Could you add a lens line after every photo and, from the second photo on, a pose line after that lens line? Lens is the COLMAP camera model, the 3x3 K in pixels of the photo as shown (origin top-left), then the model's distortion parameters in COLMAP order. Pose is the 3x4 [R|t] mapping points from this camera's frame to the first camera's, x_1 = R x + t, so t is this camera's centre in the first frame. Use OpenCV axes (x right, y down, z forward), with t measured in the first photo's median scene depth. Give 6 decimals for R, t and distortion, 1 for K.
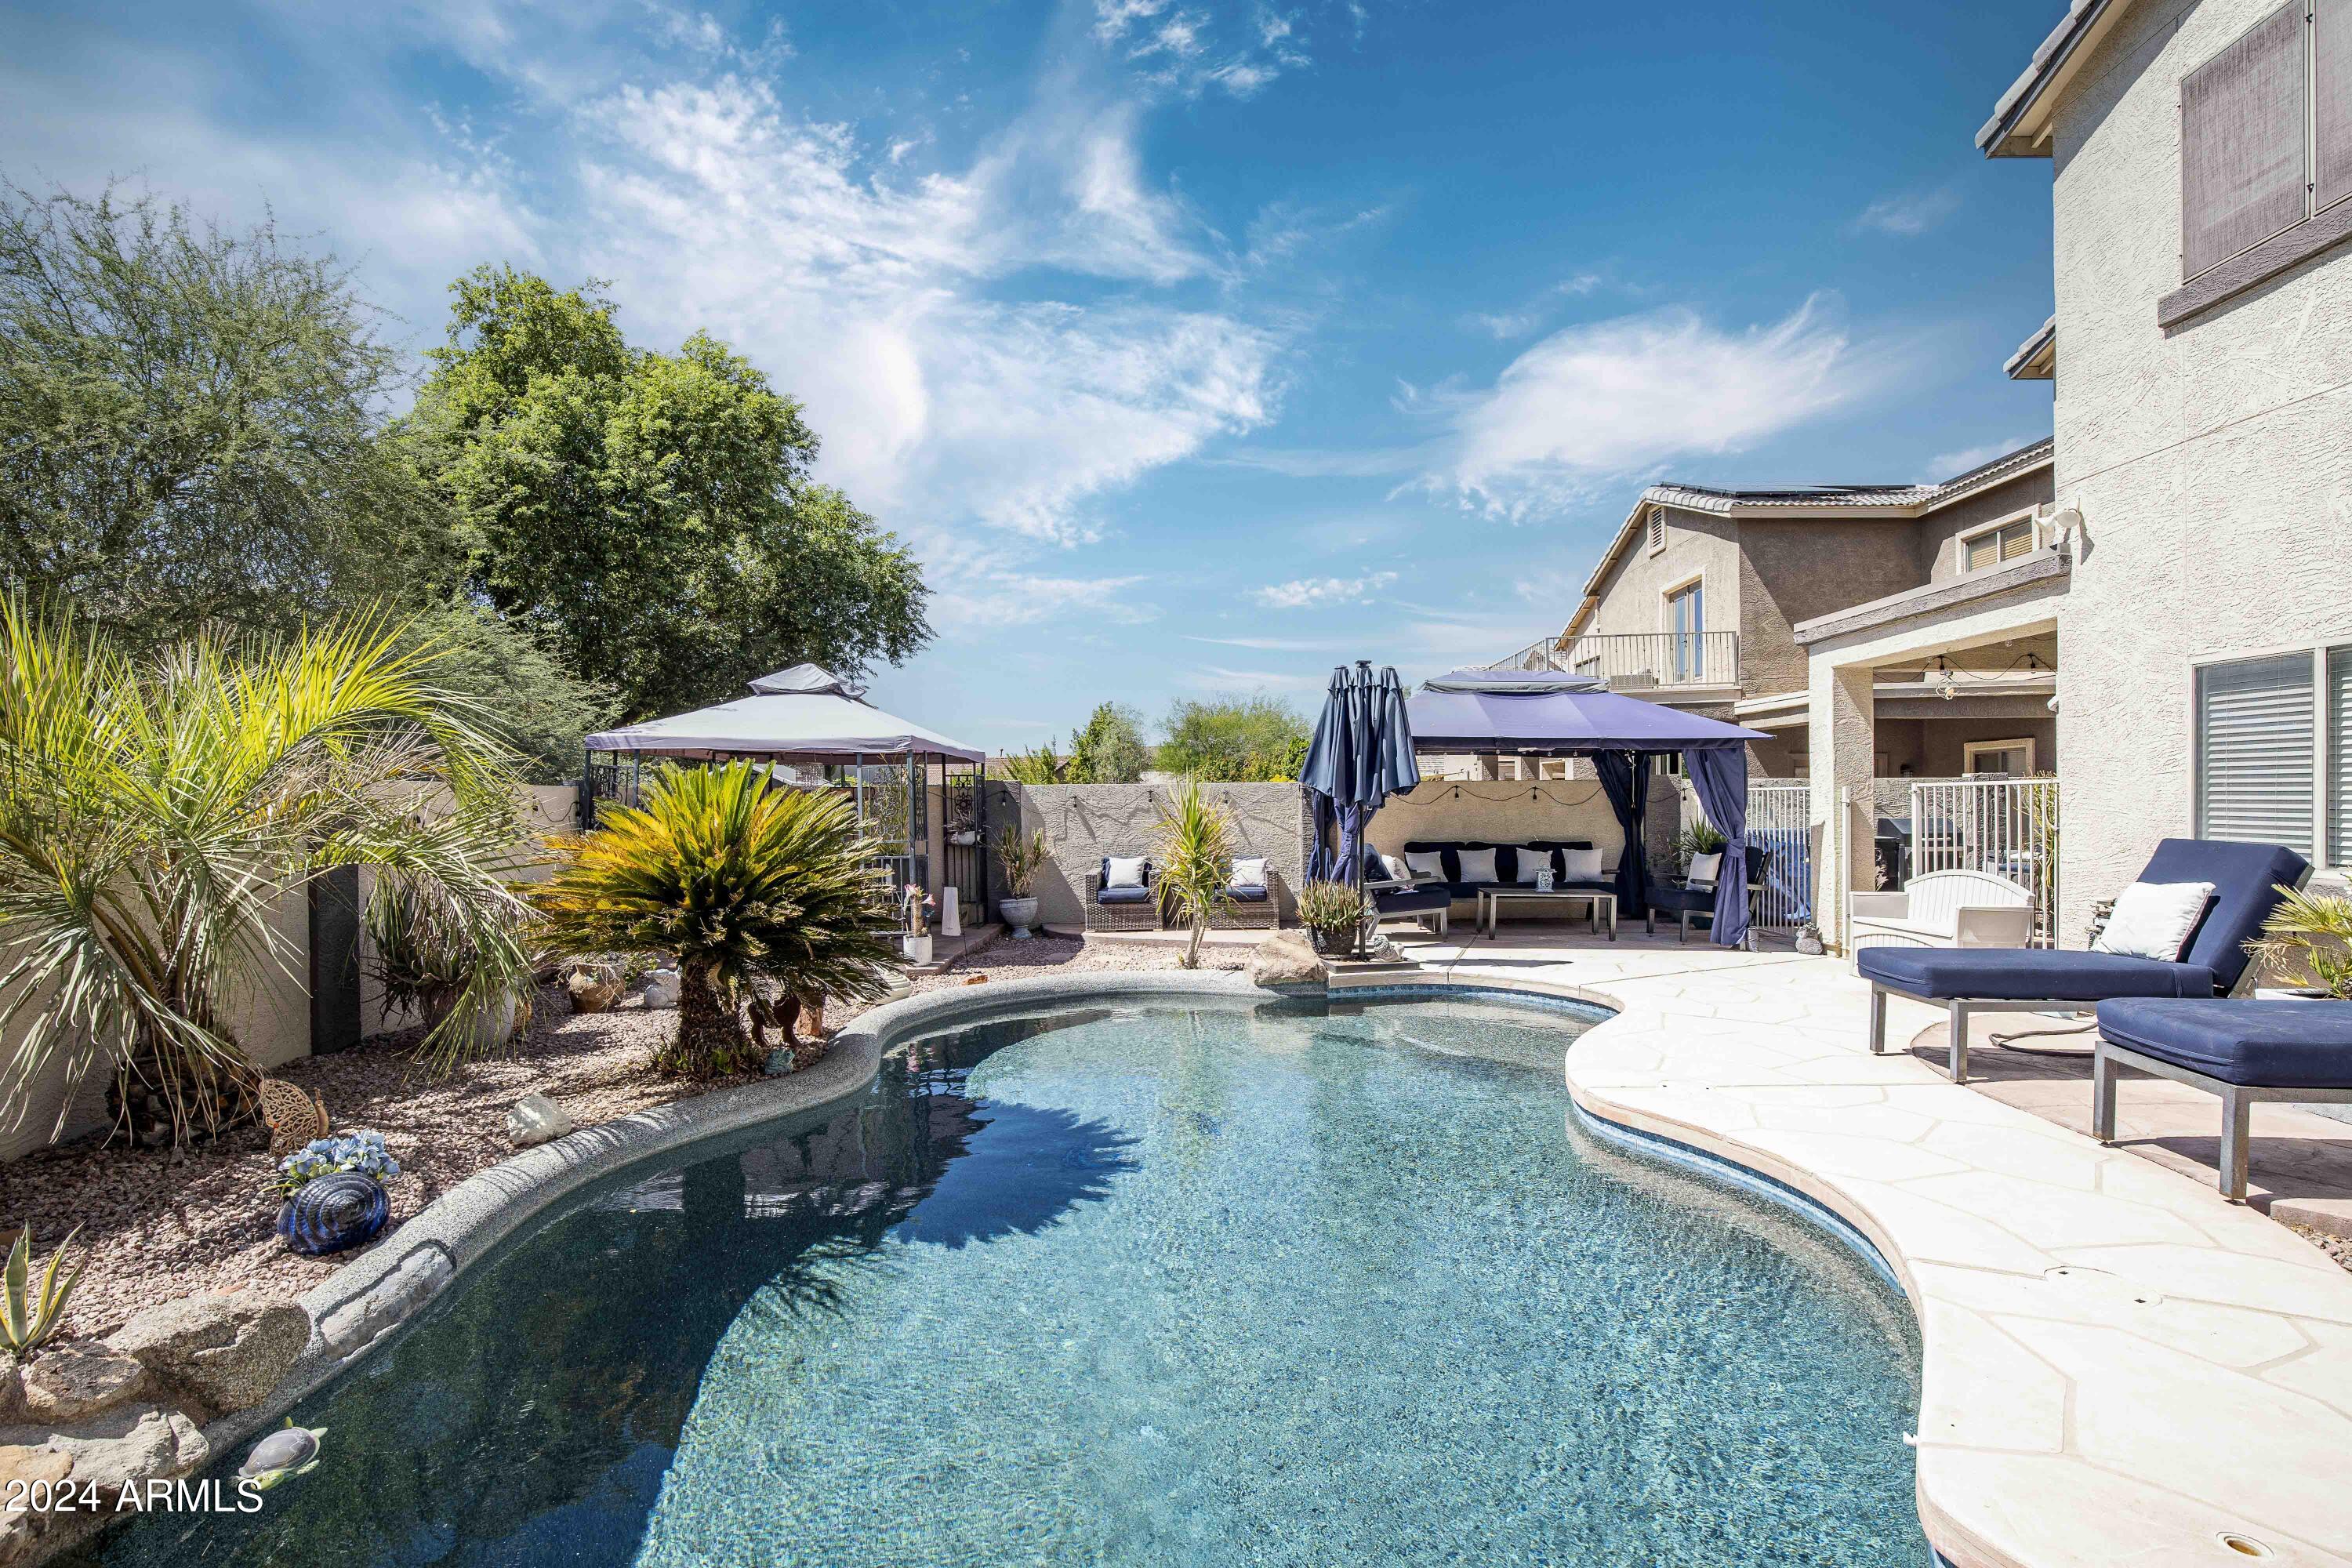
lens RADIAL K [[1103.1, 0, 1188.5], [0, 1103.1, 799.0], [0, 0, 1]] dist [-0.029652, 0.001360]
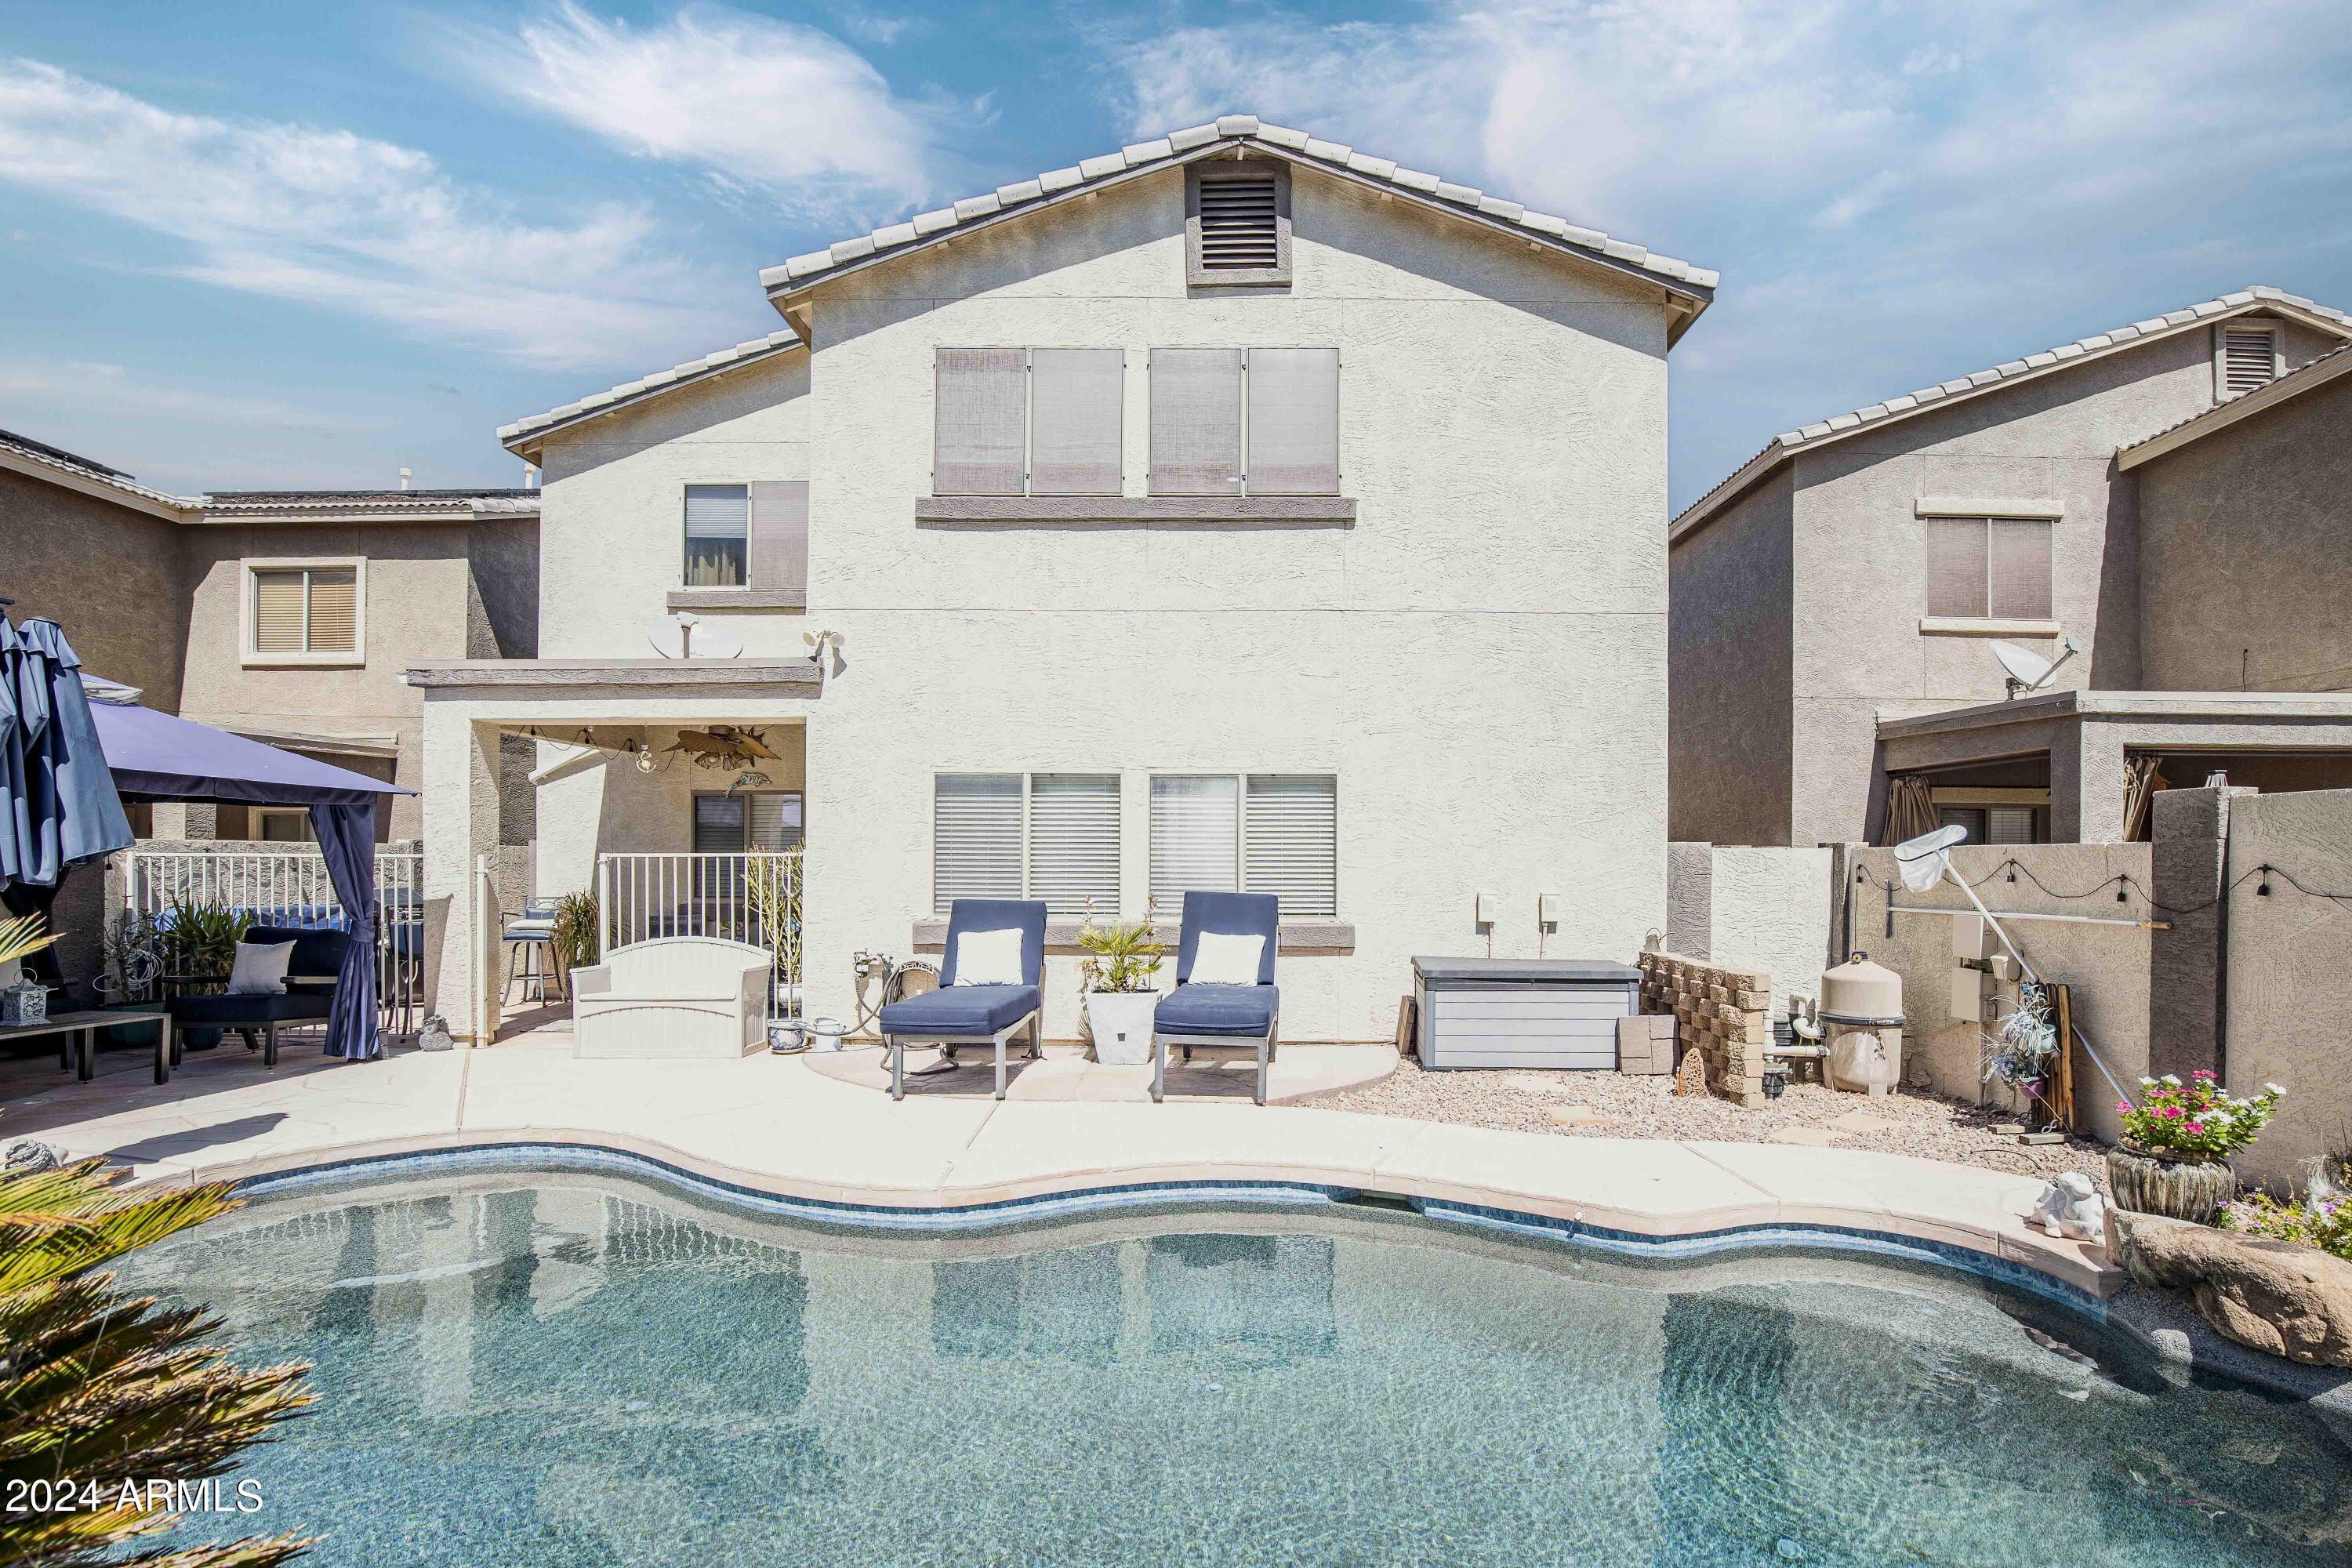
lens RADIAL K [[1116.4, 0, 1220.6], [0, 1116.4, 854.9], [0, 0, 1]] dist [-0.031532, 0.001789]
pose [[-0.028001, 0.008535, 0.999571, -0.314059], [-0.003217, 0.999958, -0.008629, -0.004947], [-0.999603, -0.003457, -0.027972, 0.419087]]
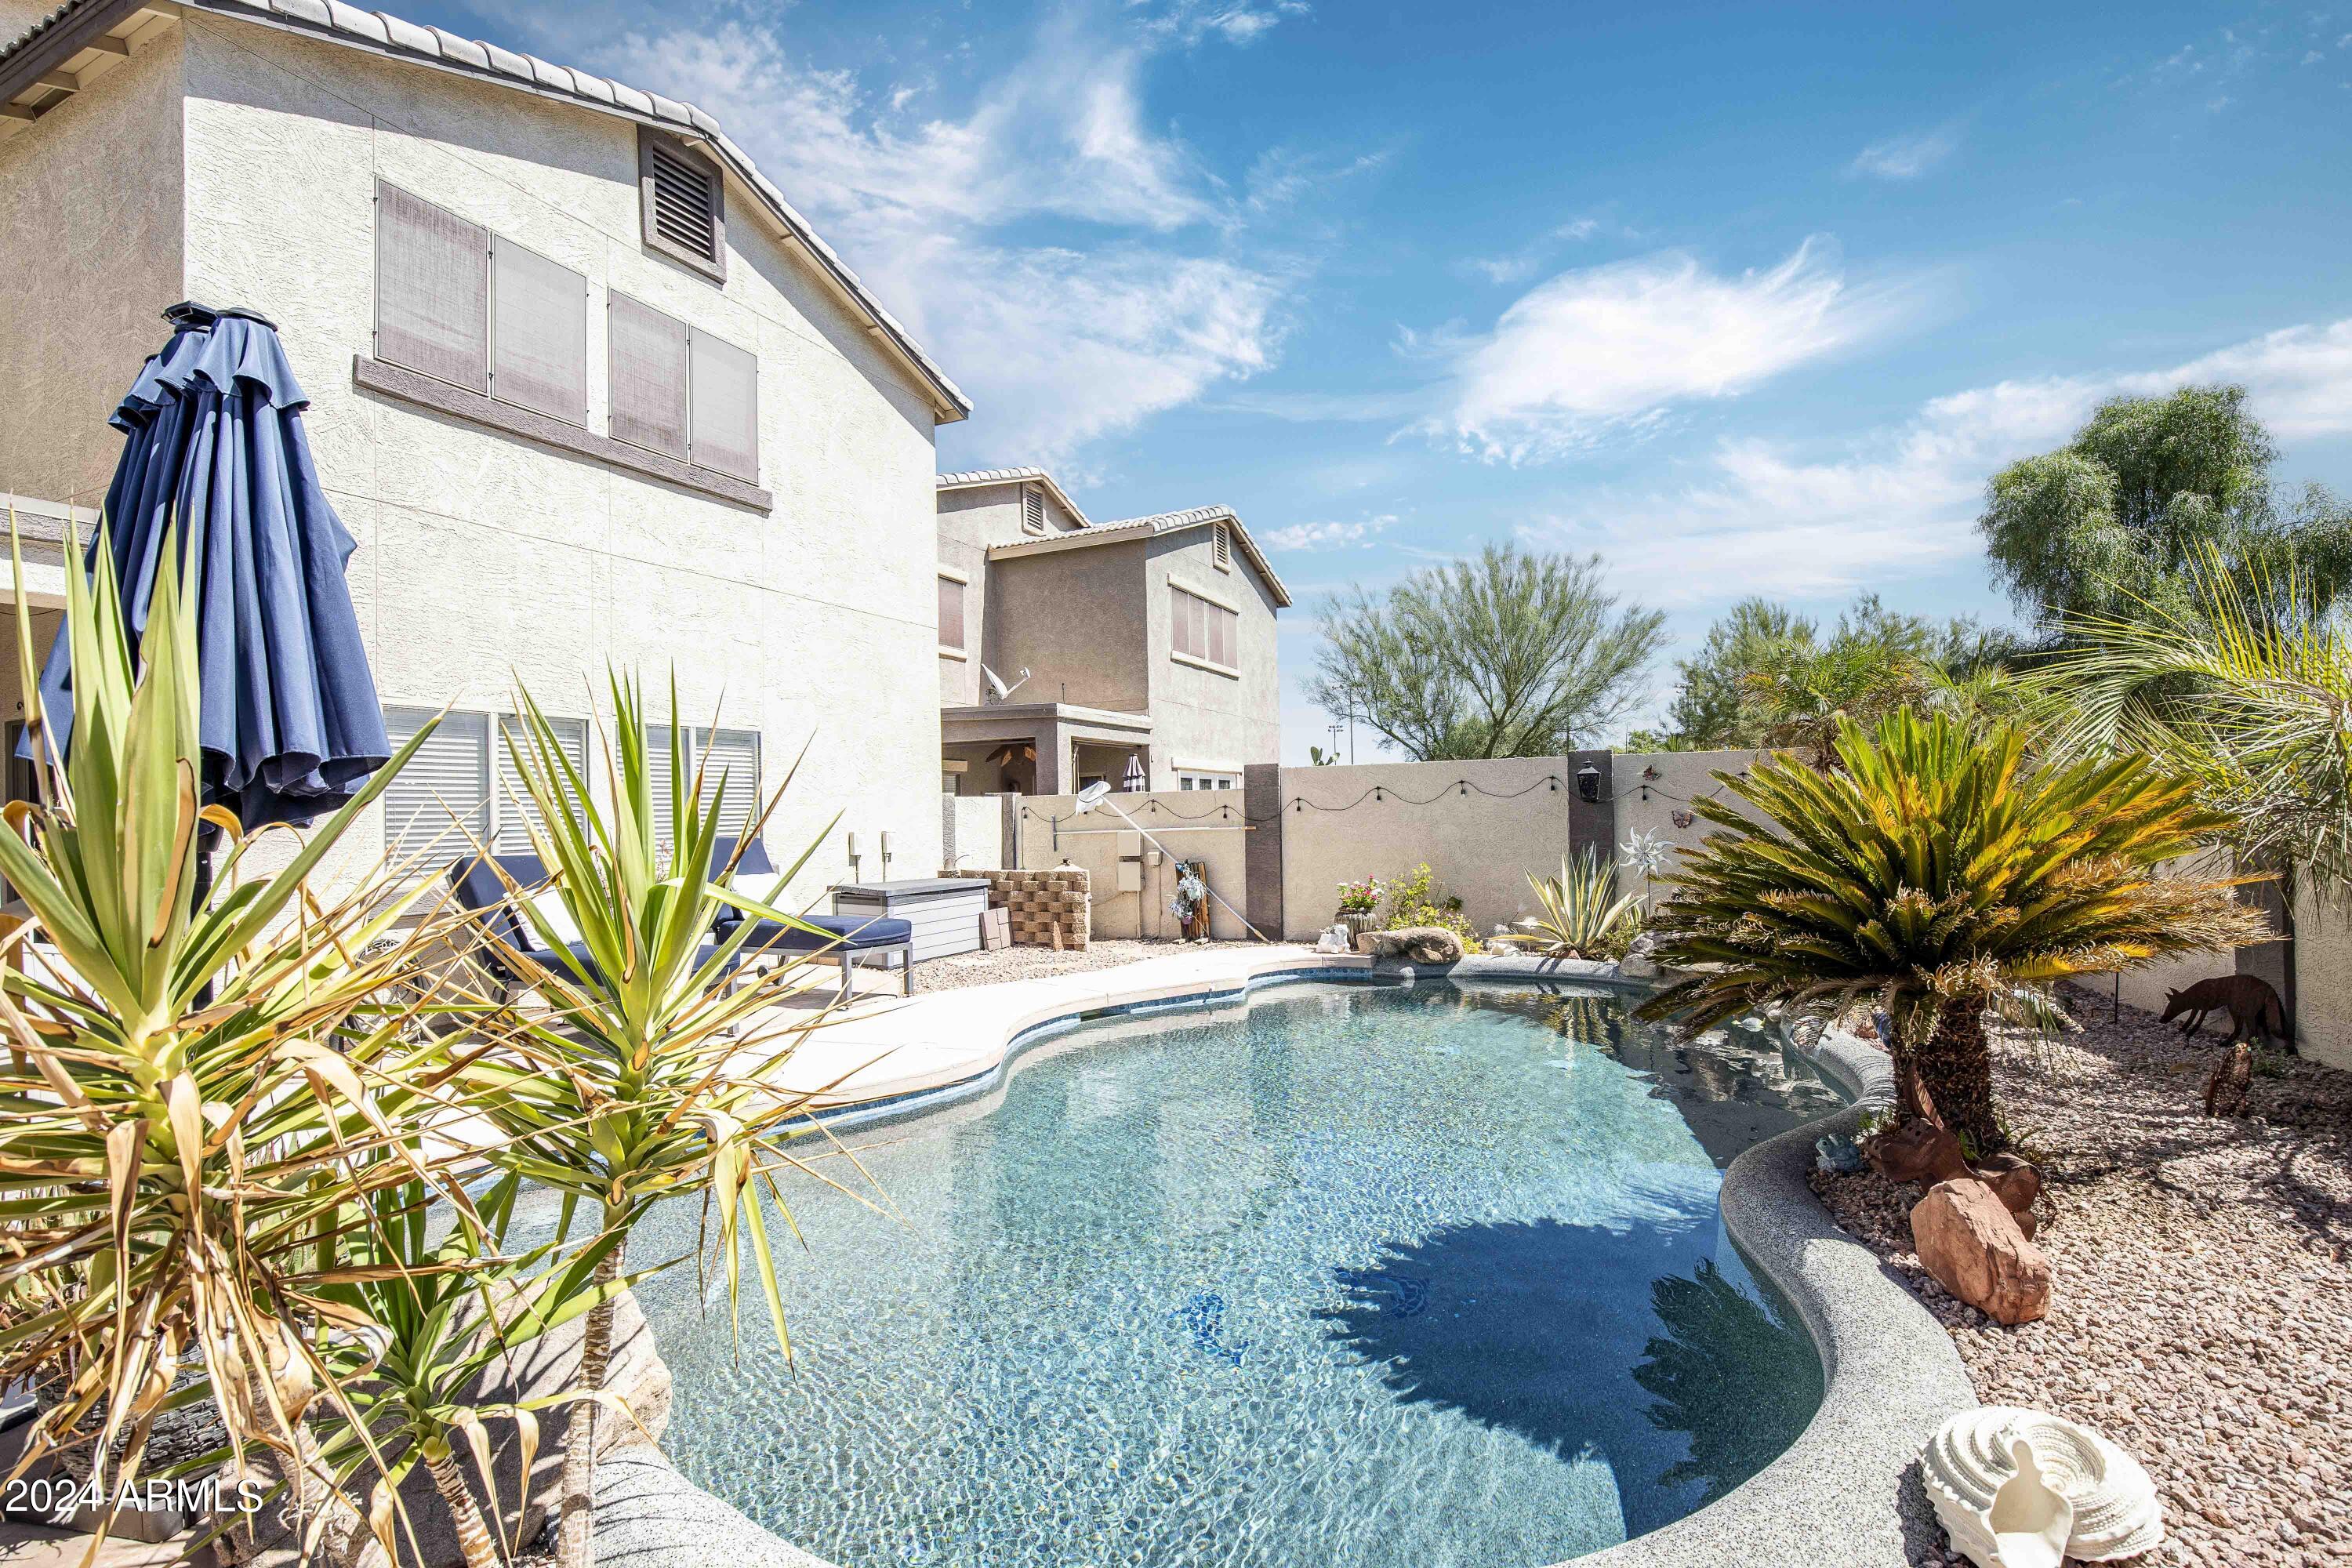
lens RADIAL K [[1088.3, 0, 1172.3], [0, 1088.3, 810.6], [0, 0, 1]] dist [-0.032821, 0.000150]
pose [[-0.918706, 0.026865, 0.394026, -0.153590], [0.028203, 0.999599, -0.002396, 0.006734], [-0.393933, 0.008912, -0.919096, 1.057072]]
